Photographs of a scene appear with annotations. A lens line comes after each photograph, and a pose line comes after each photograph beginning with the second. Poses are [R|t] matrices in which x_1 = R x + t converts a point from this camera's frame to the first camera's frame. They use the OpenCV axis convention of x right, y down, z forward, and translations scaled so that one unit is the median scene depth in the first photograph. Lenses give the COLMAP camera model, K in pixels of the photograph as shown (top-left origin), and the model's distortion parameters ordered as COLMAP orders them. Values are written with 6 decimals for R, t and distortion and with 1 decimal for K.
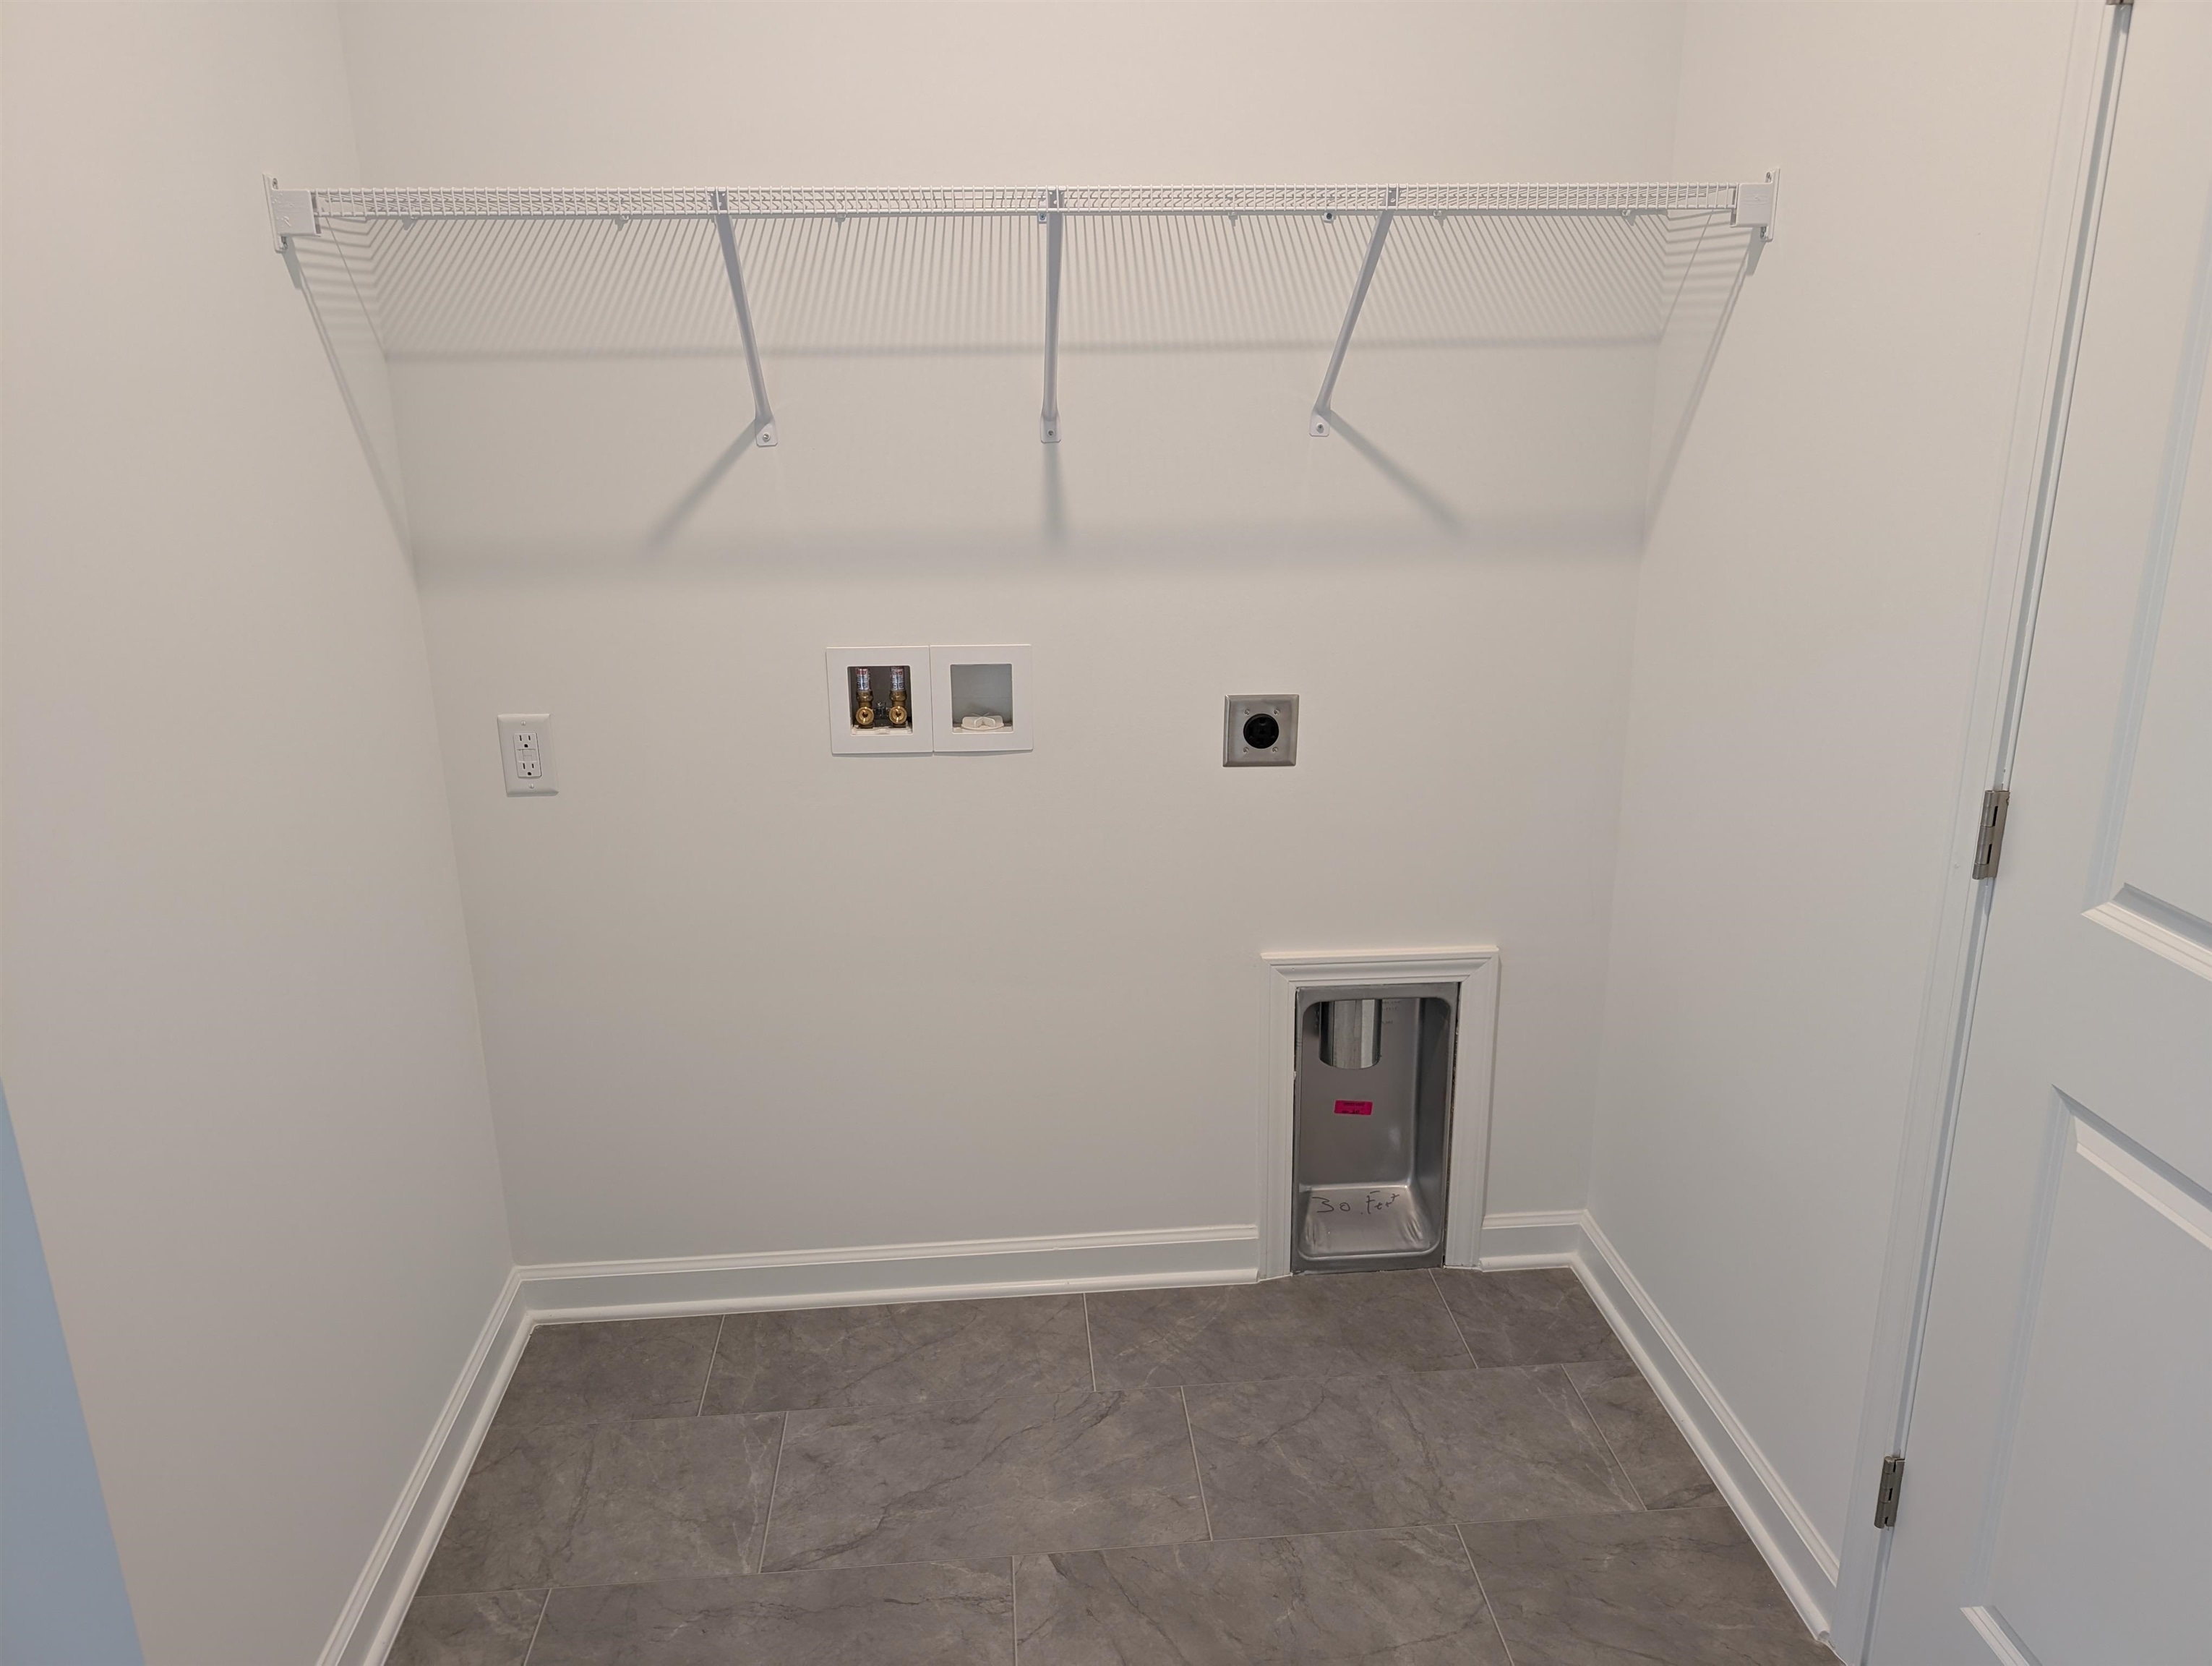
lens RADIAL K [[1589.8, 0, 1200.4], [0, 1589.8, 844.4], [0, 0, 1]] dist [0.025180, -0.024815]
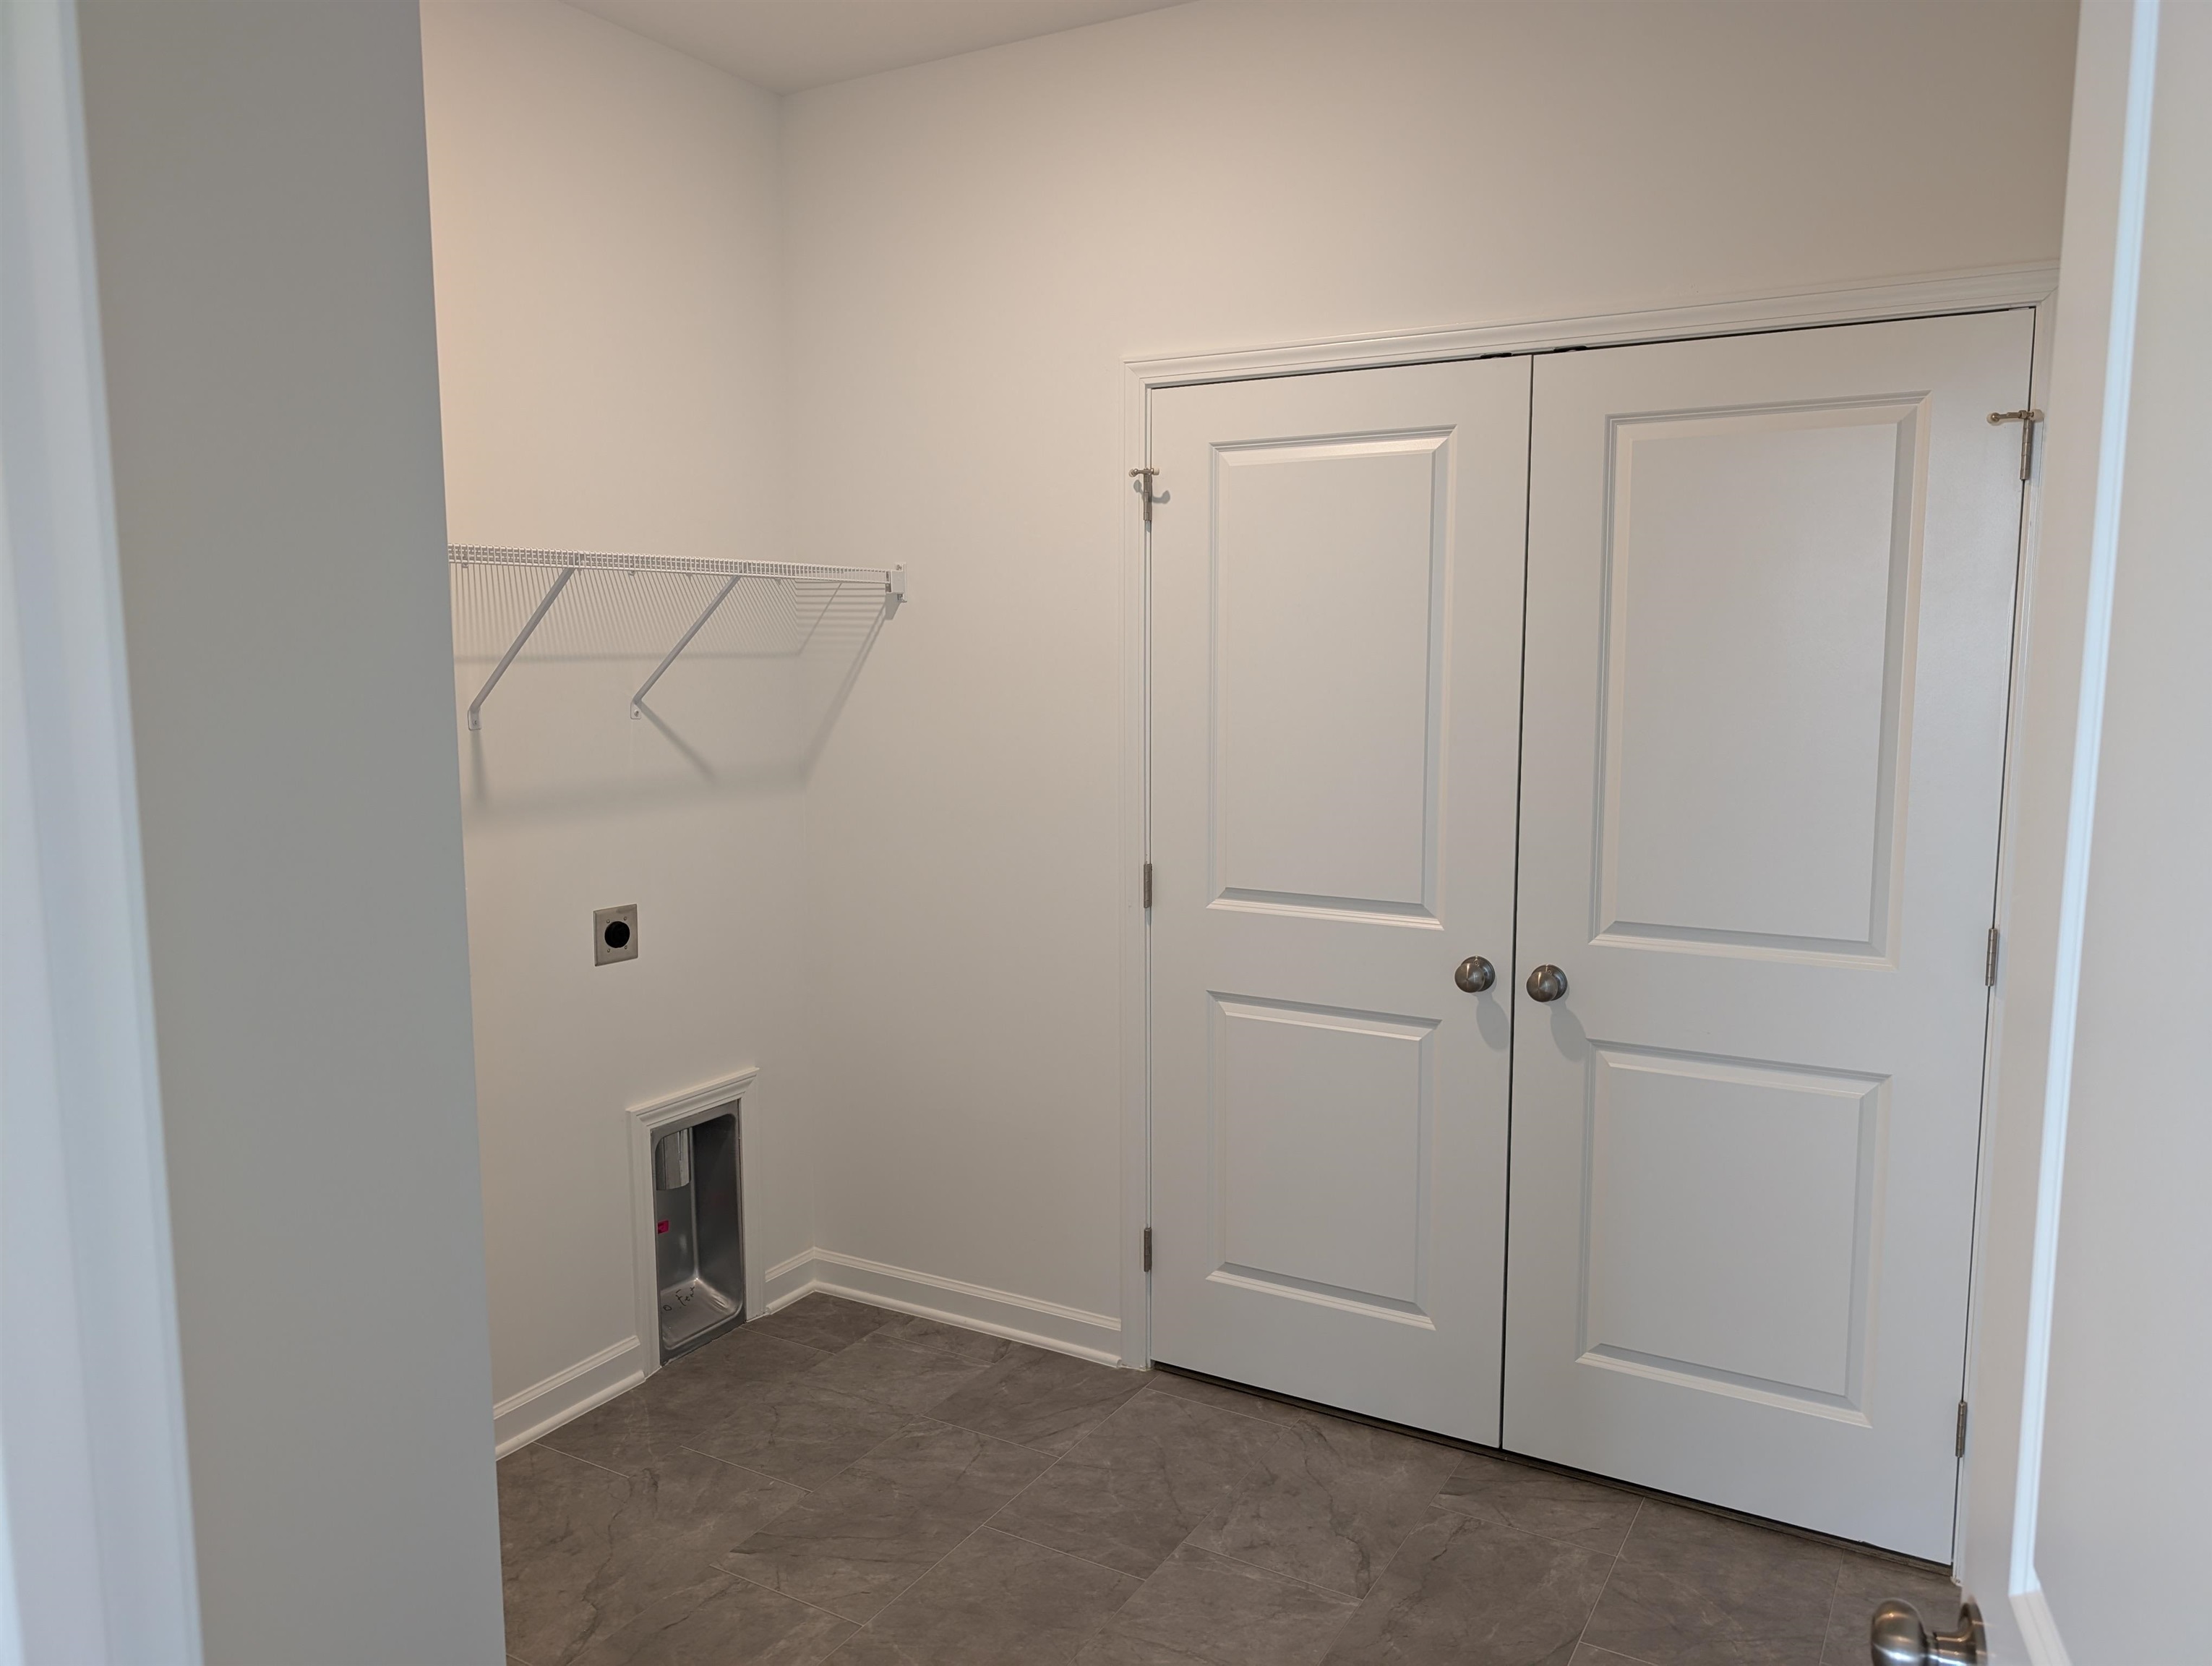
lens RADIAL K [[1589.8, 0, 1114.5], [0, 1589.8, 850.1], [0, 0, 1]] dist [0.025180, -0.024815]
pose [[0.566814, -0.097207, 0.818091, -0.823425], [0.242985, 0.968566, -0.053266, 0.032750], [-0.787197, 0.228976, 0.572617, -0.108696]]
